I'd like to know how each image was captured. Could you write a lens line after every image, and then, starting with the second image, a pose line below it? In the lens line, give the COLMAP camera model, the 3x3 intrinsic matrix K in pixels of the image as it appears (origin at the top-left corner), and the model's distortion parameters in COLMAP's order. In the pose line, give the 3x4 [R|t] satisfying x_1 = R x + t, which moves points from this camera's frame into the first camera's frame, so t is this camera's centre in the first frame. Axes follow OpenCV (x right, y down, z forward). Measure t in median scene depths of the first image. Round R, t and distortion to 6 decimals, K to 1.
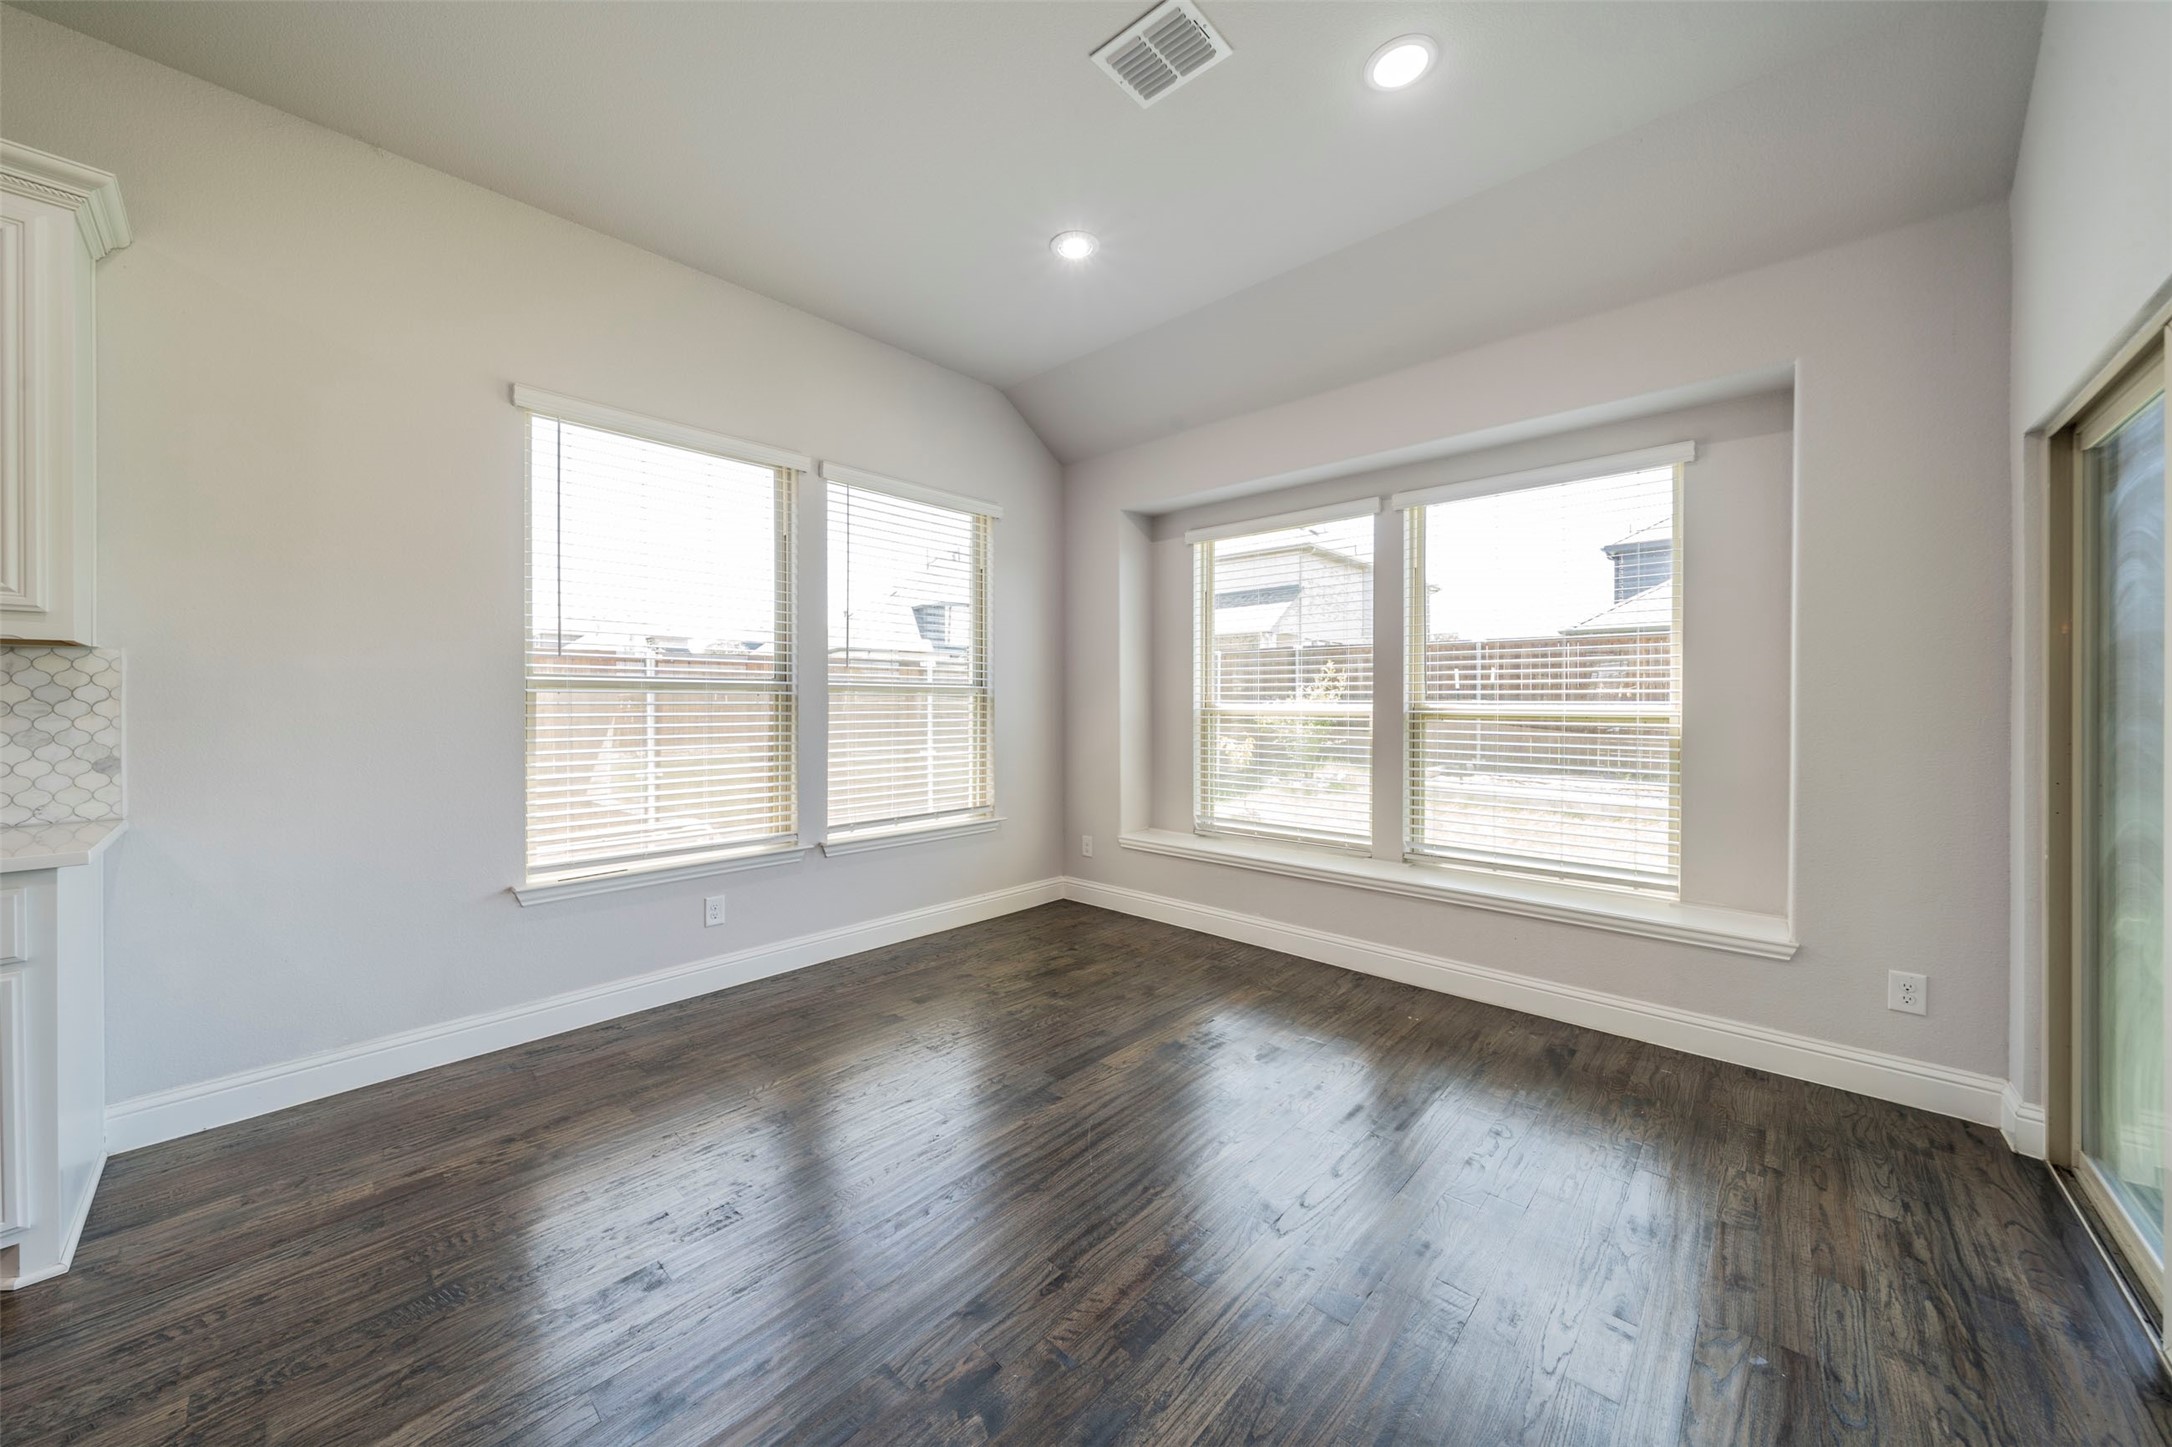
lens RADIAL K [[760.5, 0, 1074.3], [0, 760.5, 710.4], [0, 0, 1]] dist [-0.004901, 0.000088]
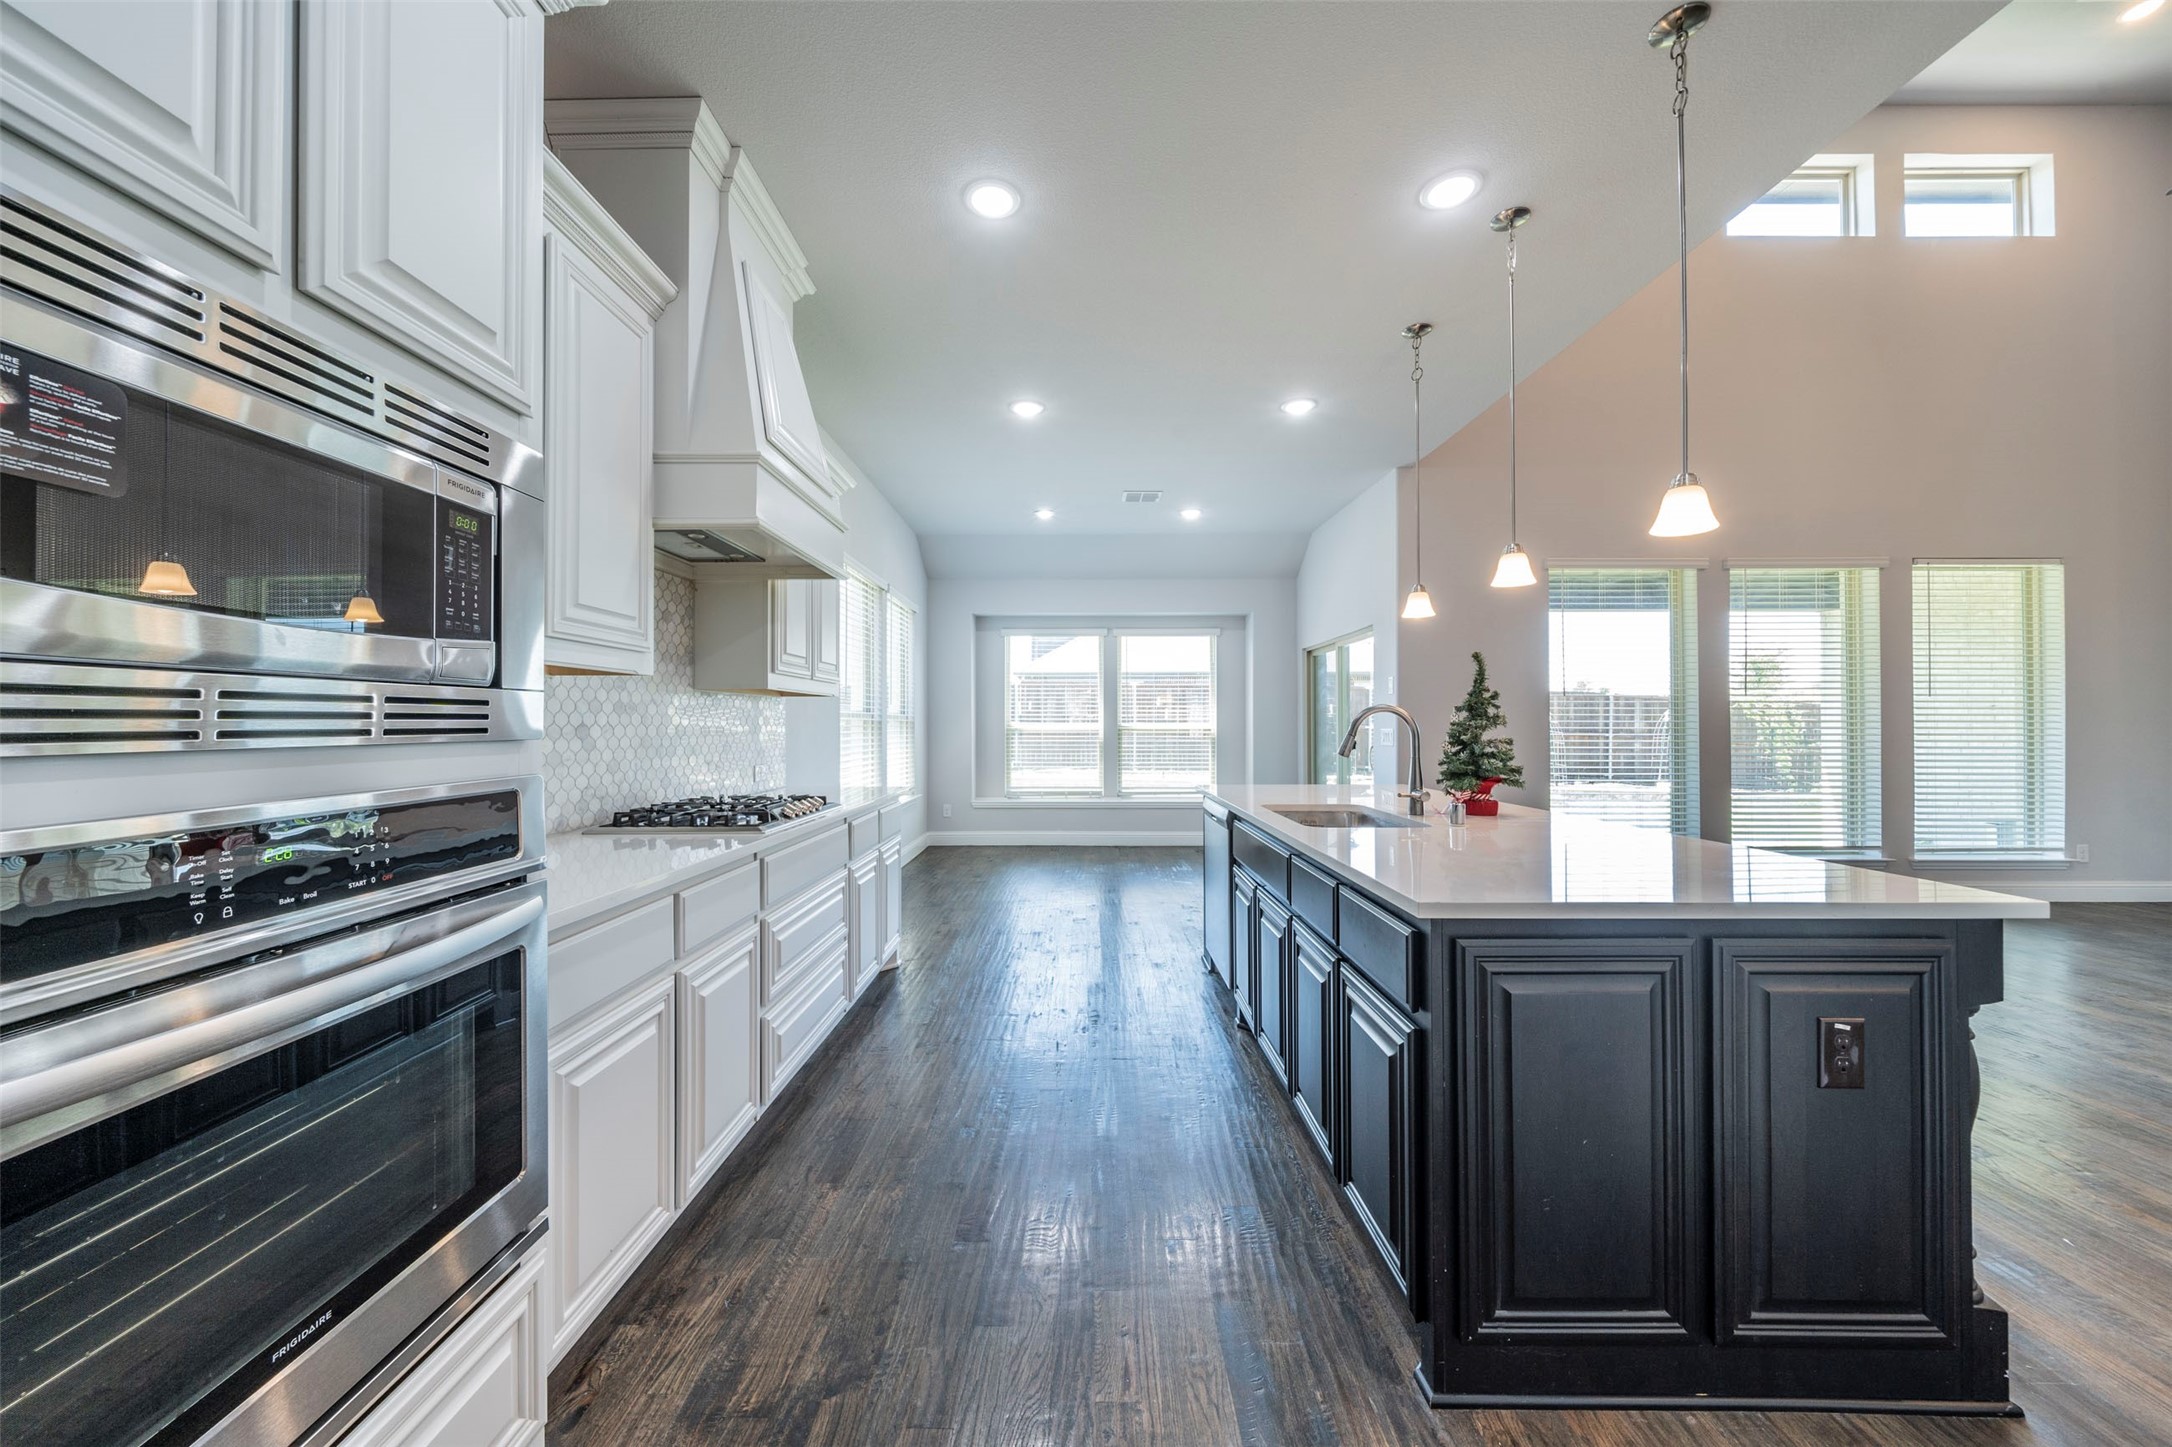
lens RADIAL K [[760.5, 0, 1073.9], [0, 760.5, 712.6], [0, 0, 1]] dist [-0.004901, 0.000088]
pose [[0.732039, 0.010338, 0.681184, -0.981033], [0.006107, 0.999745, -0.021735, 0.001889], [-0.681235, 0.020071, 0.731789, -0.440746]]
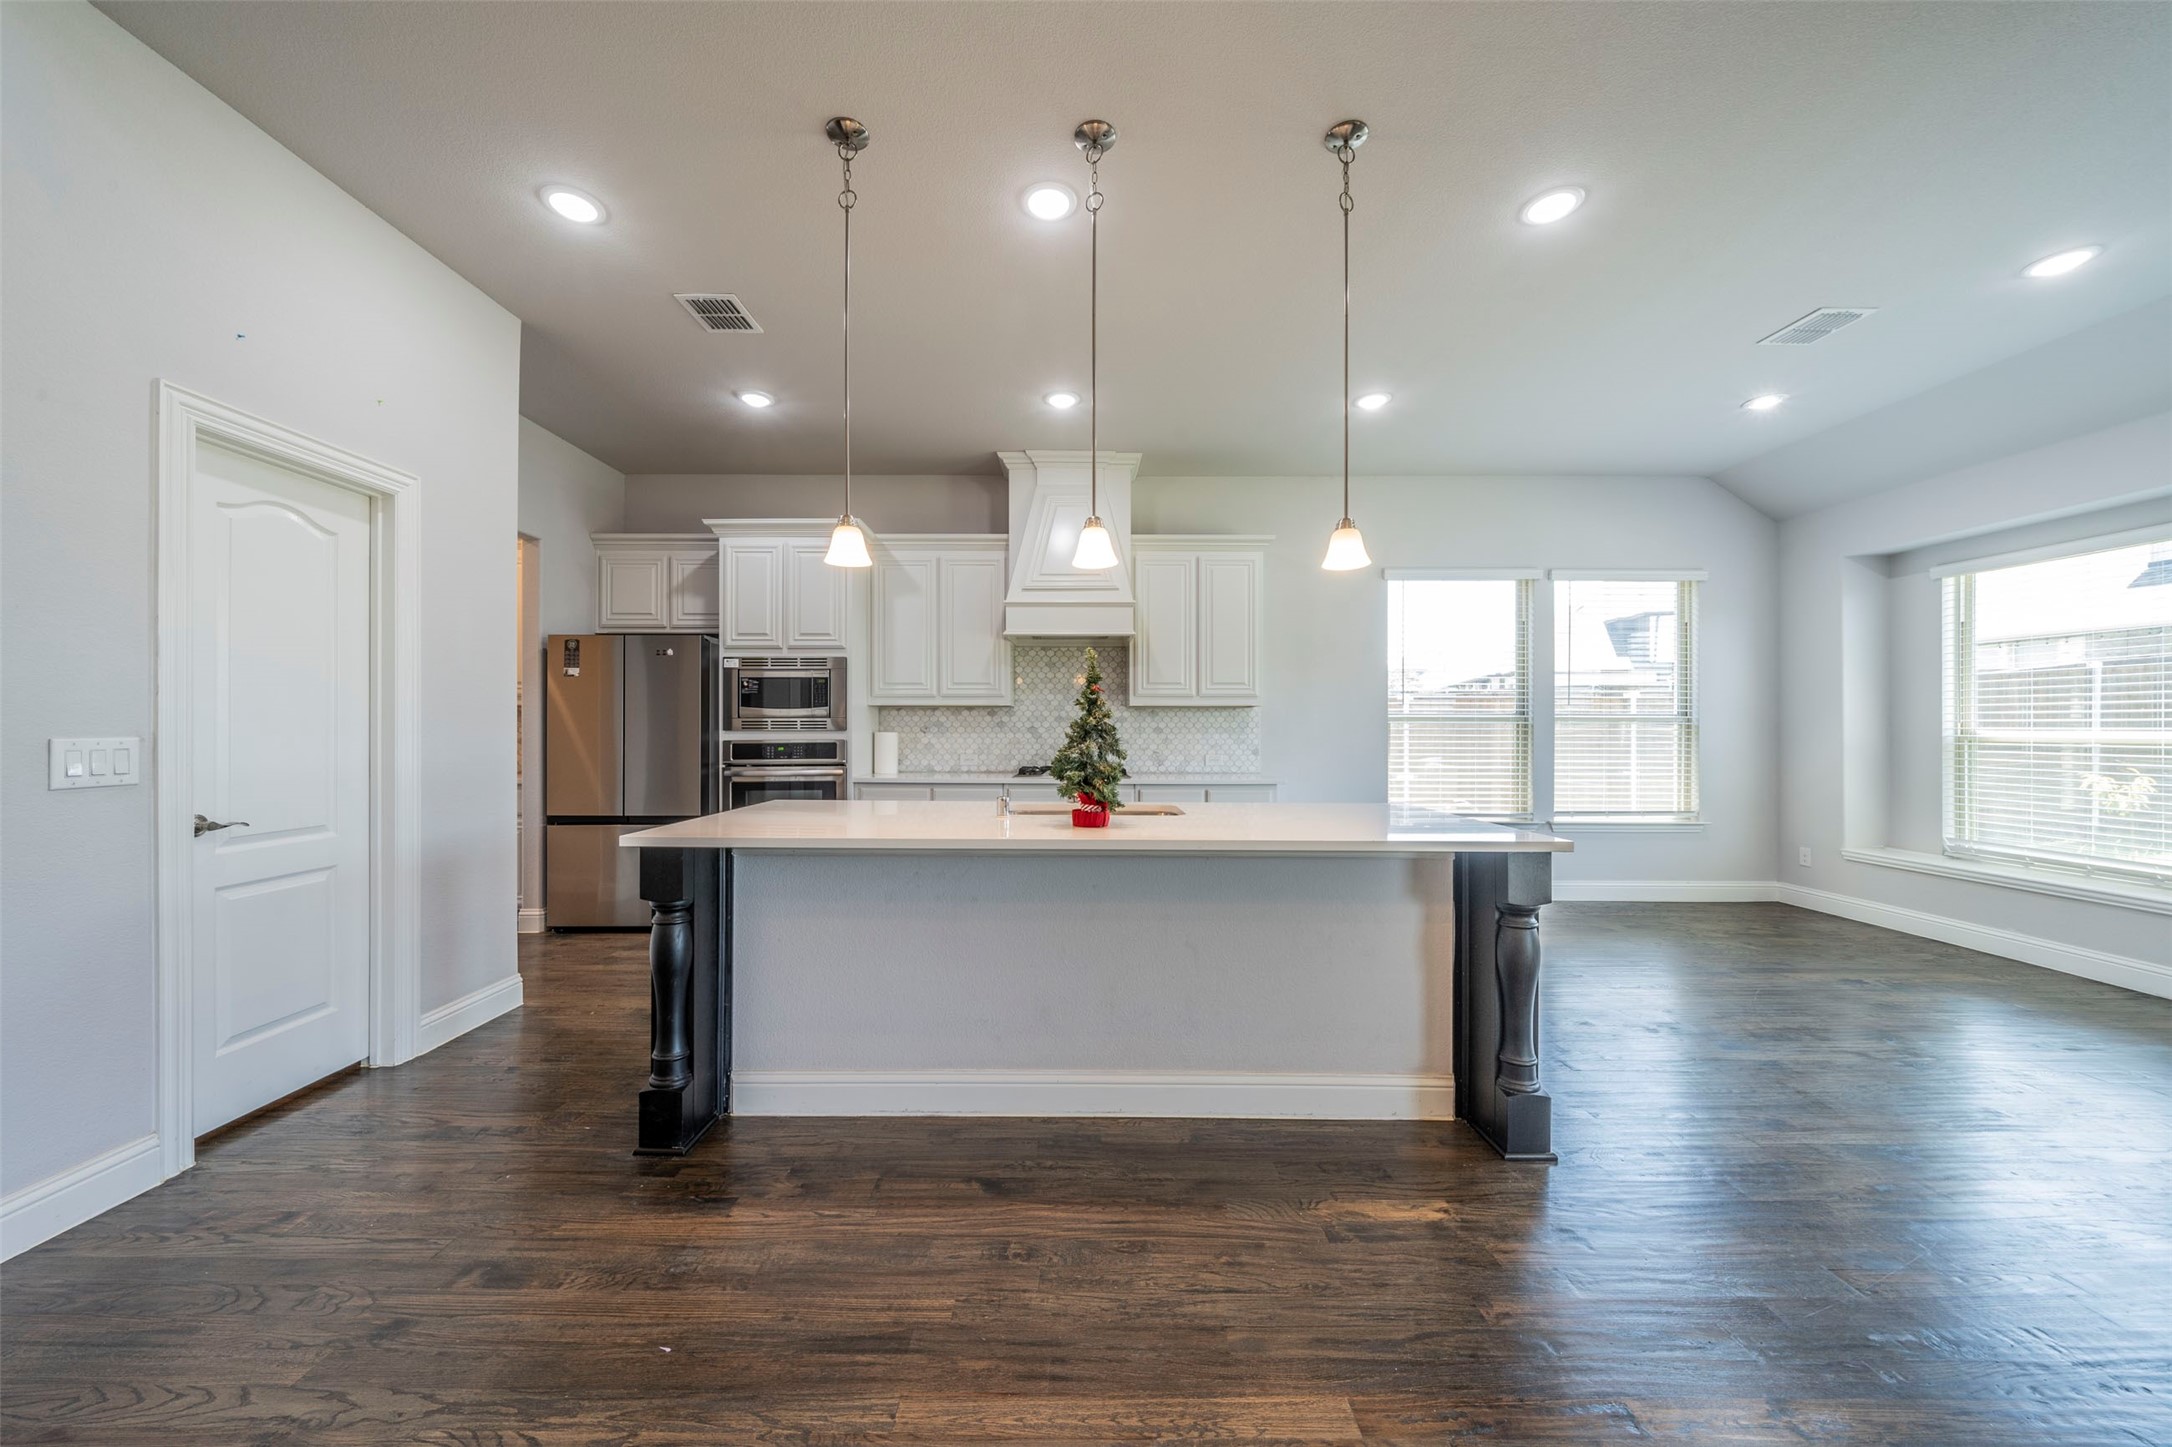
lens RADIAL K [[760.5, 0, 1068.2], [0, 760.5, 726.9], [0, 0, 1]] dist [-0.004901, 0.000088]
pose [[0.680692, -0.000069, -0.732570, 0.102506], [-0.009838, 0.999909, -0.009235, 0.007593], [0.732504, 0.013493, 0.680629, -0.613902]]
